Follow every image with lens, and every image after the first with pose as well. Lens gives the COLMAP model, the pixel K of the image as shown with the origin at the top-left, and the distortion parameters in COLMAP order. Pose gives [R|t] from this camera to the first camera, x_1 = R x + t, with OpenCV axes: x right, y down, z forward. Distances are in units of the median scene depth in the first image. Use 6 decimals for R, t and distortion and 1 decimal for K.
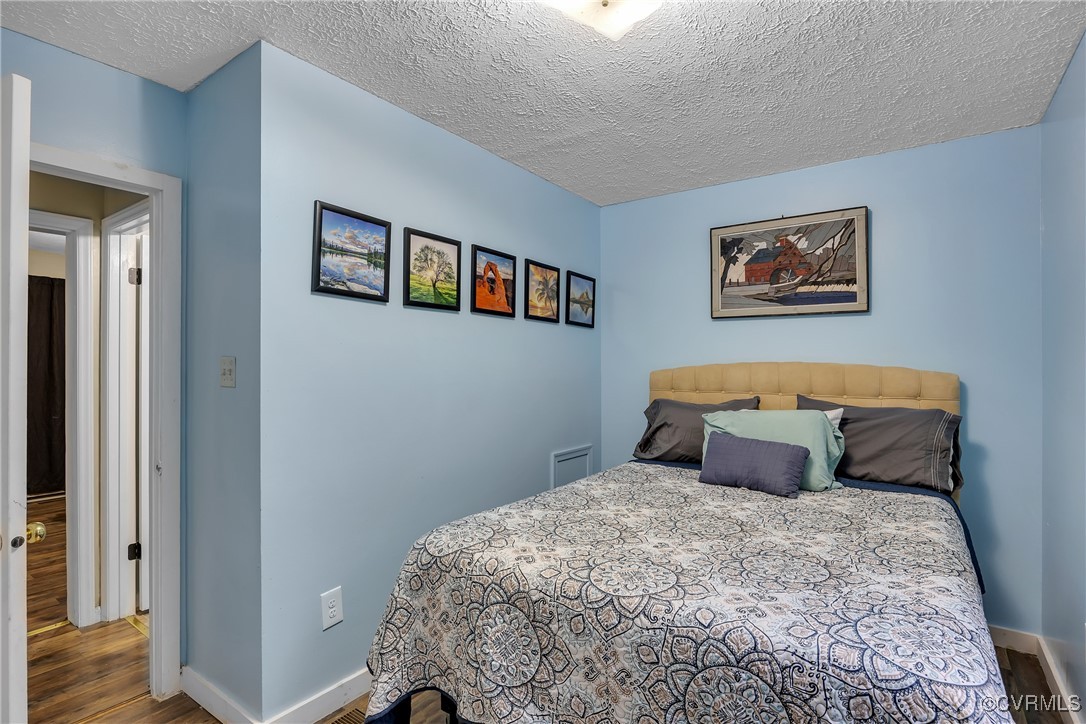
lens RADIAL K [[531.9, 0, 543.0], [0, 531.9, 362.0], [0, 0, 1]] dist [-0.013640, 0.000152]
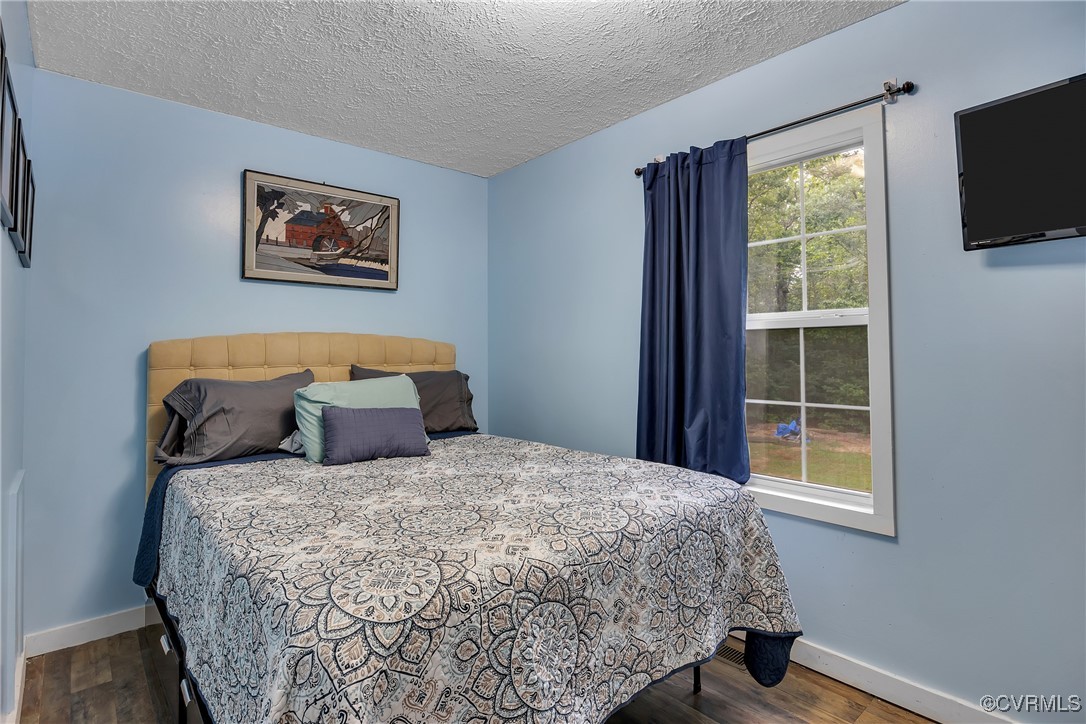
lens RADIAL K [[549.9, 0, 545.1], [0, 549.9, 330.3], [0, 0, 1]] dist [-0.006056, -0.000275]
pose [[0.228548, 0.035496, 0.972885, -0.450314], [0.001501, 0.999321, -0.036813, 0.034623], [-0.973532, 0.009874, 0.228339, 0.400761]]
